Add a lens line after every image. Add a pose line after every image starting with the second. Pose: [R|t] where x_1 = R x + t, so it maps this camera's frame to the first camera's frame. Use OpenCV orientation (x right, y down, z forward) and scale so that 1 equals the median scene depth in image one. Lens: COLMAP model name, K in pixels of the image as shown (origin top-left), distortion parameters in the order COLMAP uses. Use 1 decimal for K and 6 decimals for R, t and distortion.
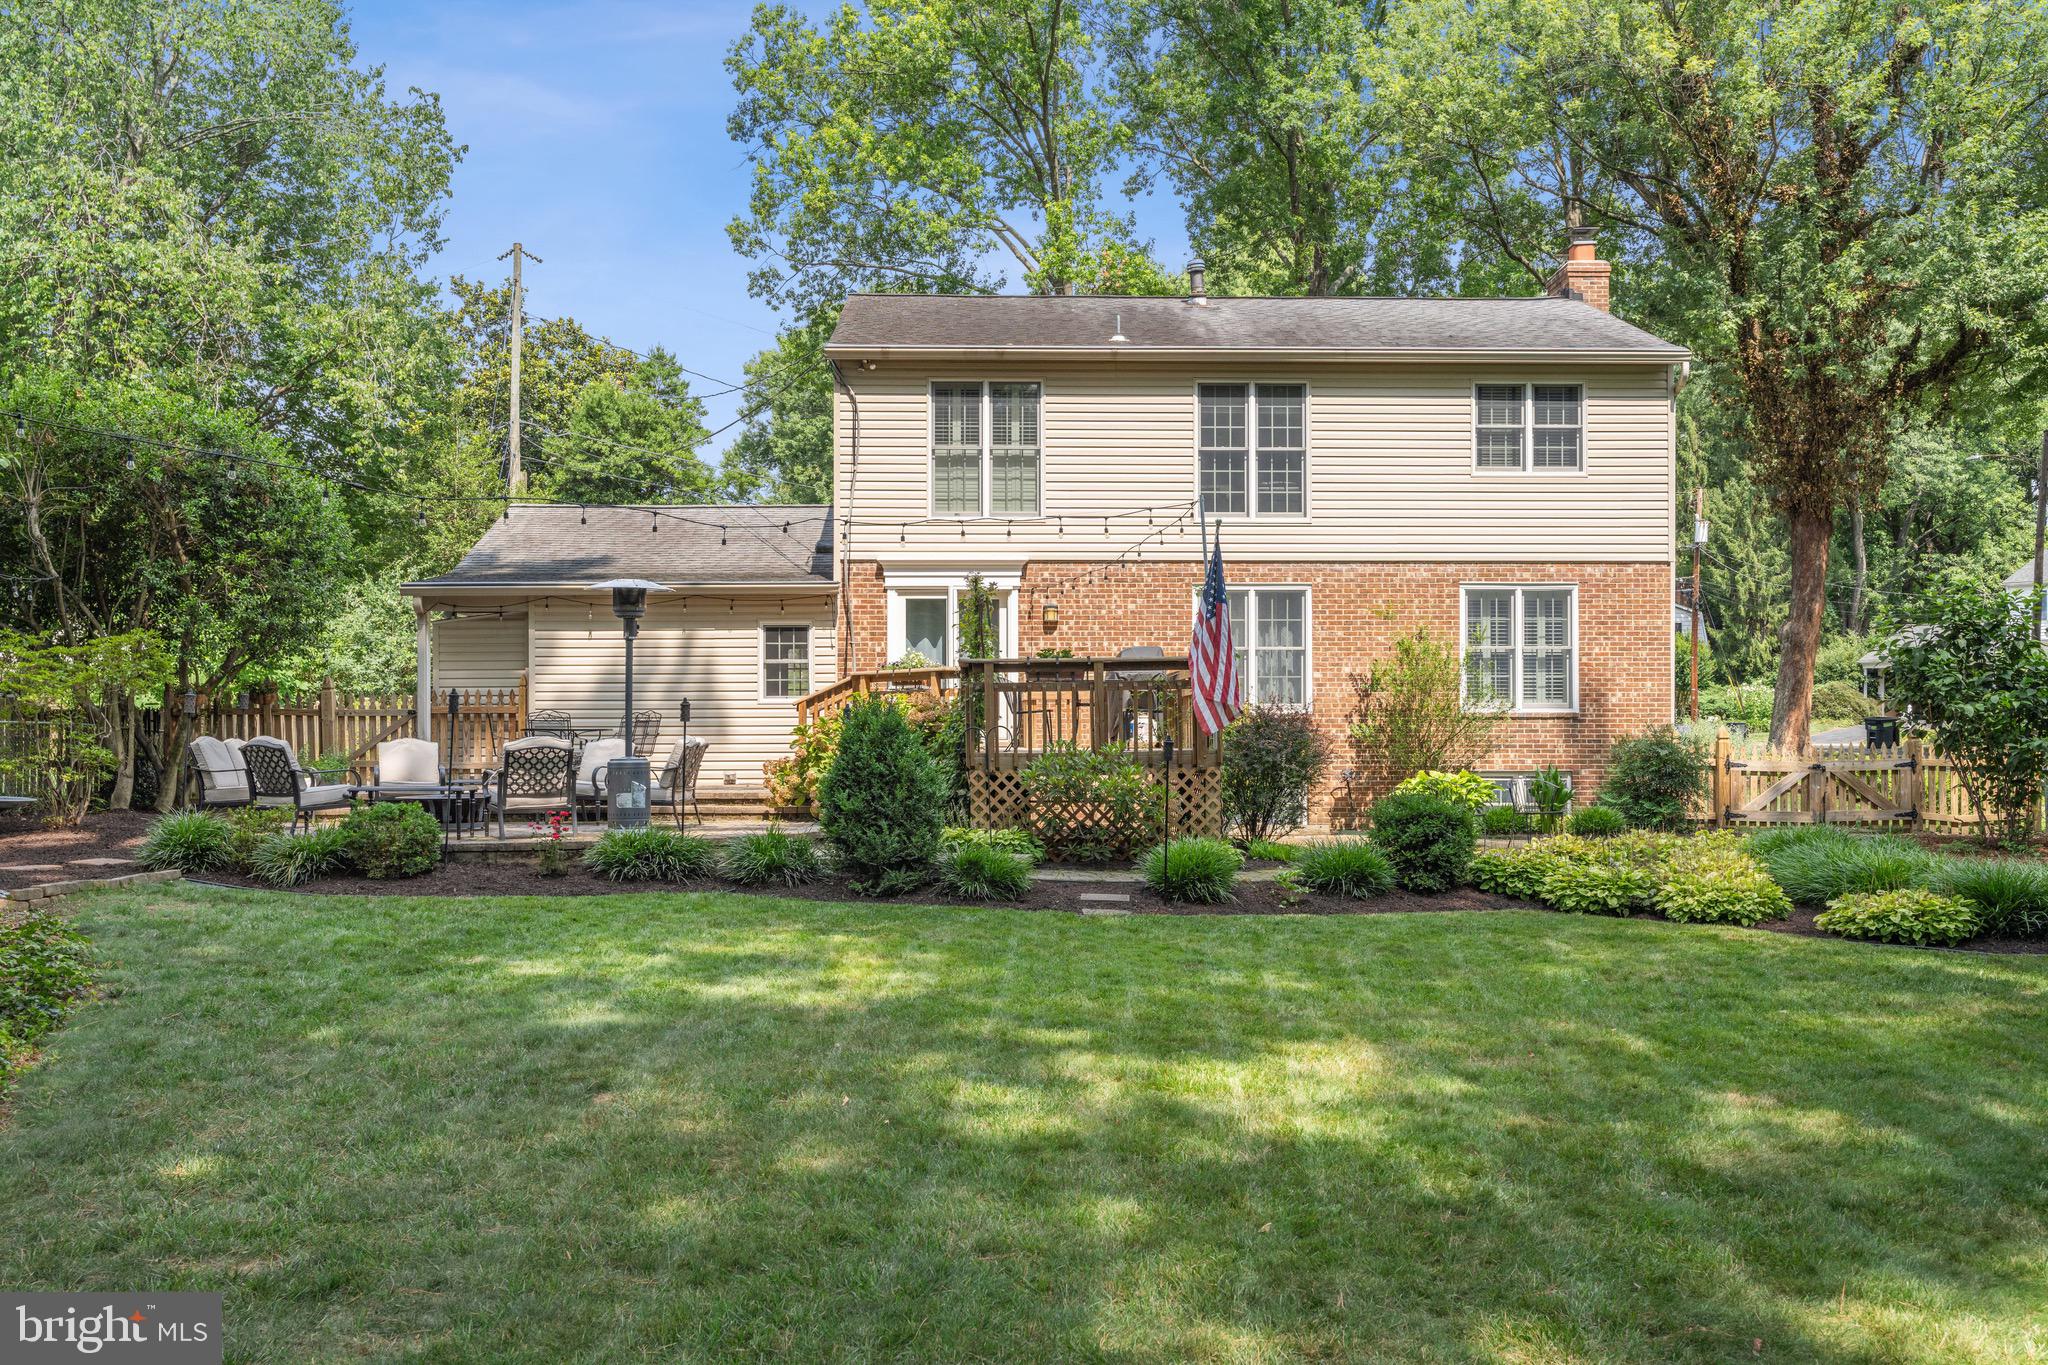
lens RADIAL K [[1774.2, 0, 1022.4], [0, 1774.2, 684.1], [0, 0, 1]] dist [-0.009684, -0.001800]
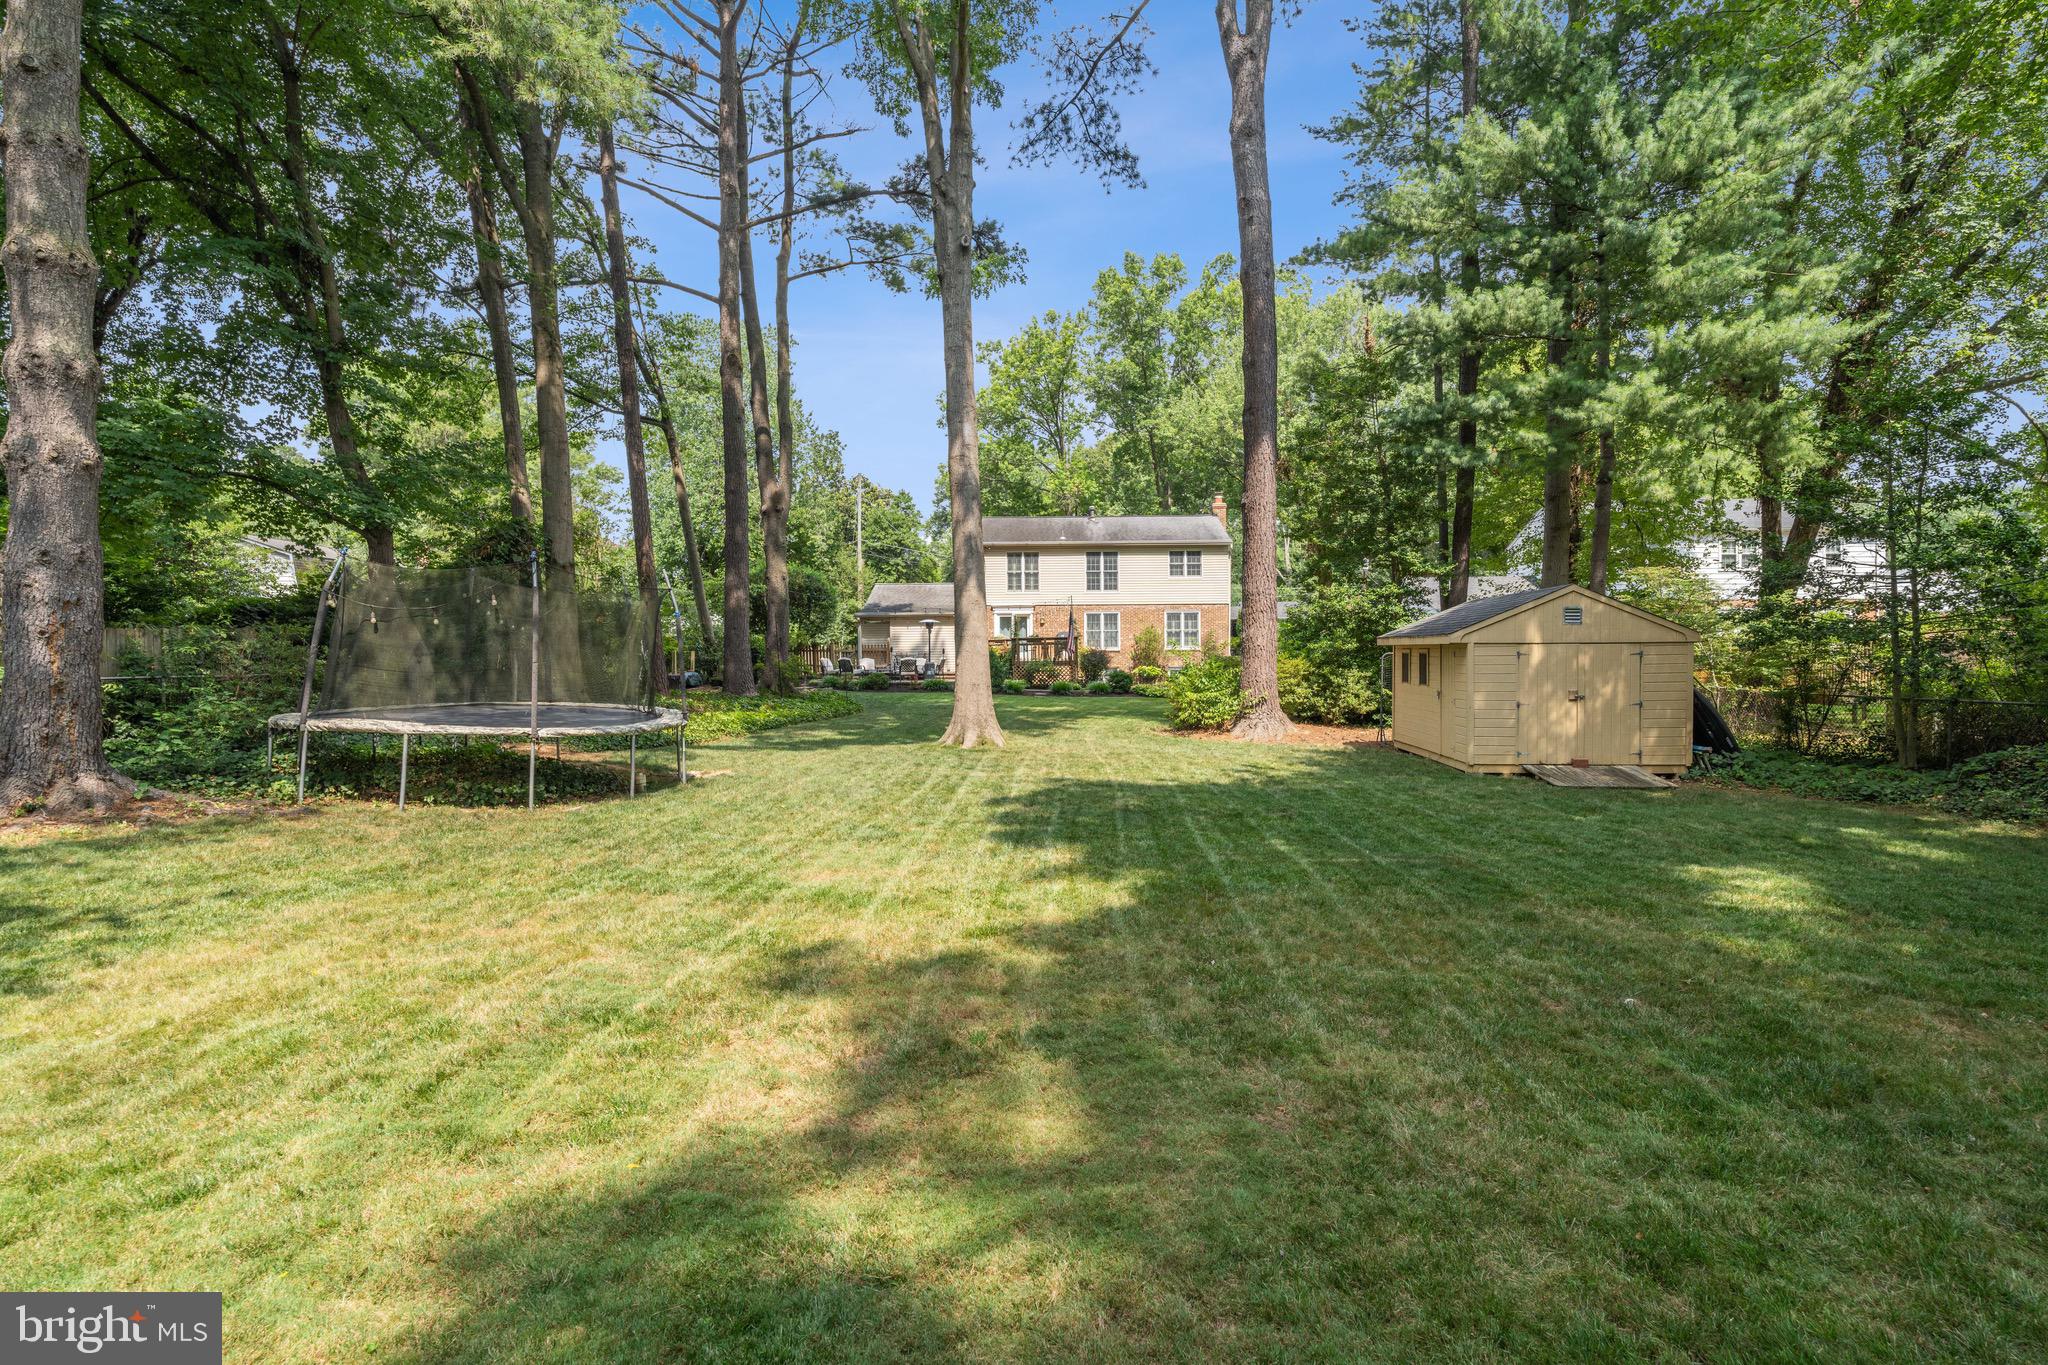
lens RADIAL K [[1061.9, 0, 1026.8], [0, 1061.9, 678.8], [0, 0, 1]] dist [0.000328, 0.000004]
pose [[0.998080, -0.003841, -0.061817, 0.110561], [0.006882, 0.998773, 0.049051, -0.028653], [0.061553, -0.049383, 0.996881, -1.024101]]
